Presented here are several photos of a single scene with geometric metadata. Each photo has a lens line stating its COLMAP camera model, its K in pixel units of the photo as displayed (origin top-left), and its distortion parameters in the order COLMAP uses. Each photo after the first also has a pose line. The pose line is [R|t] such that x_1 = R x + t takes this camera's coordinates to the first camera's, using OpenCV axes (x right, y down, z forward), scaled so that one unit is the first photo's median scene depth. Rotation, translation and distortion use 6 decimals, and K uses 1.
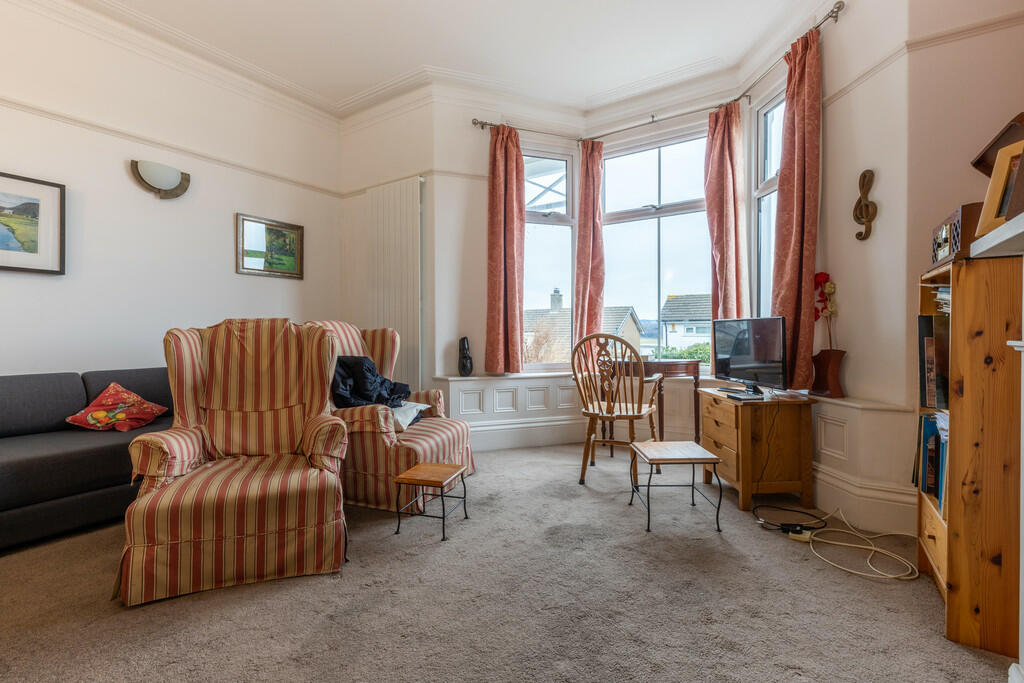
lens RADIAL K [[462.9, 0, 512.0], [0, 462.9, 341.5], [0, 0, 1]] dist [-0.000210, -0.000108]
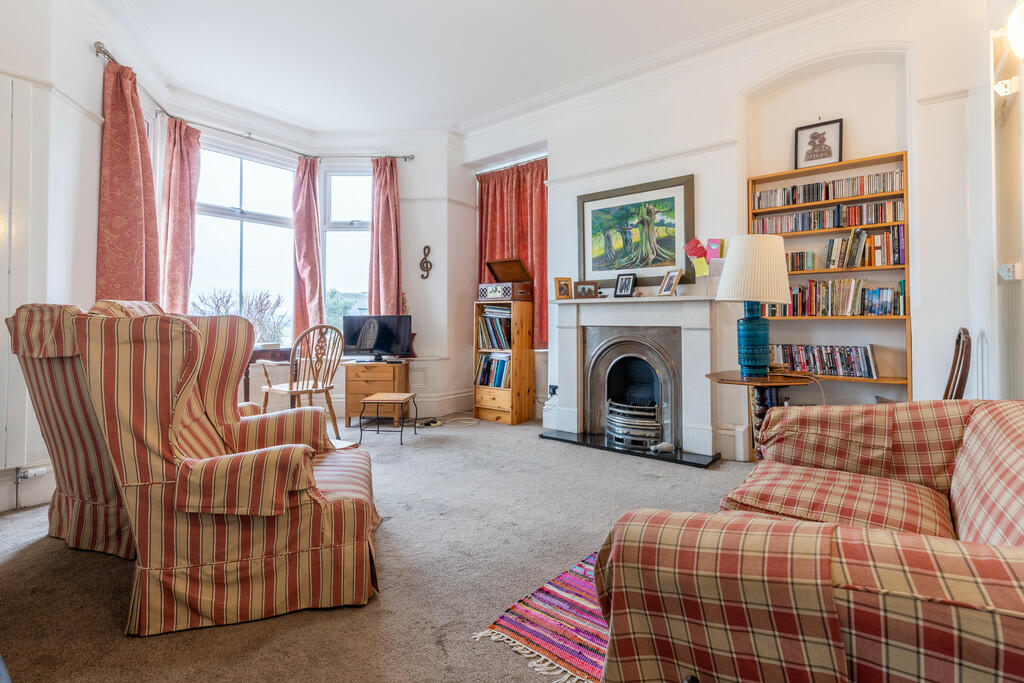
lens RADIAL K [[469.2, 0, 512.3], [0, 469.2, 318.6], [0, 0, 1]] dist [0.000163, -0.000012]
pose [[0.088505, 0.010900, 0.996016, -0.976180], [0.016945, 0.999779, -0.012447, -0.008288], [-0.995932, 0.017979, 0.088301, 0.332479]]
